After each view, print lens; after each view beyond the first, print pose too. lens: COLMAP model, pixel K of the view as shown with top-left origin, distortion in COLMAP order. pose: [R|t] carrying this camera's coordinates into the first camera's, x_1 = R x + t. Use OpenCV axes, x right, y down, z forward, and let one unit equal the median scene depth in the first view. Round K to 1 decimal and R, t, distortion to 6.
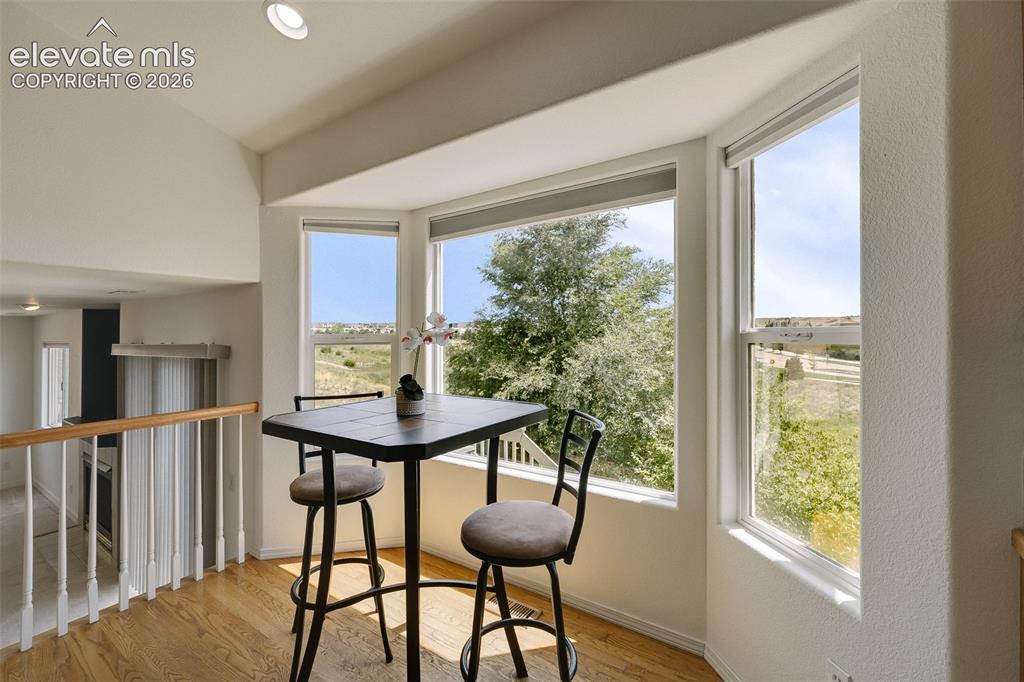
lens RADIAL K [[443.9, 0, 512.9], [0, 443.9, 333.0], [0, 0, 1]] dist [0.006223, -0.004043]
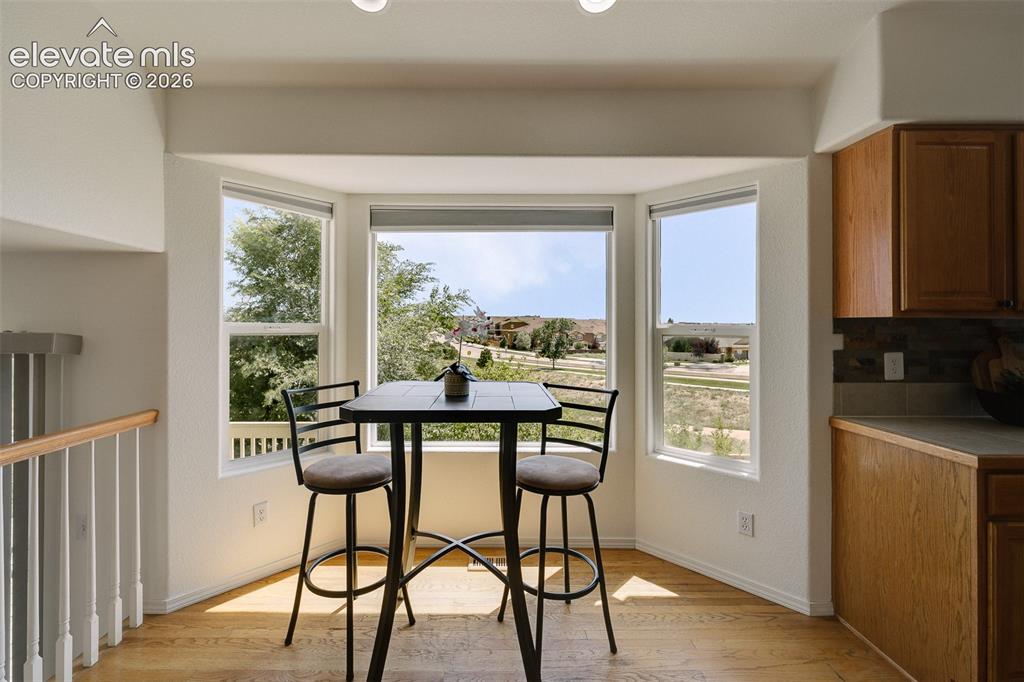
lens RADIAL K [[421.7, 0, 519.6], [0, 421.7, 325.0], [0, 0, 1]] dist [0.003376, -0.000516]
pose [[0.820310, 0.019455, 0.571588, -0.482794], [-0.017861, 0.999805, -0.008398, 0.005745], [-0.571640, -0.003320, 0.820498, 0.051466]]
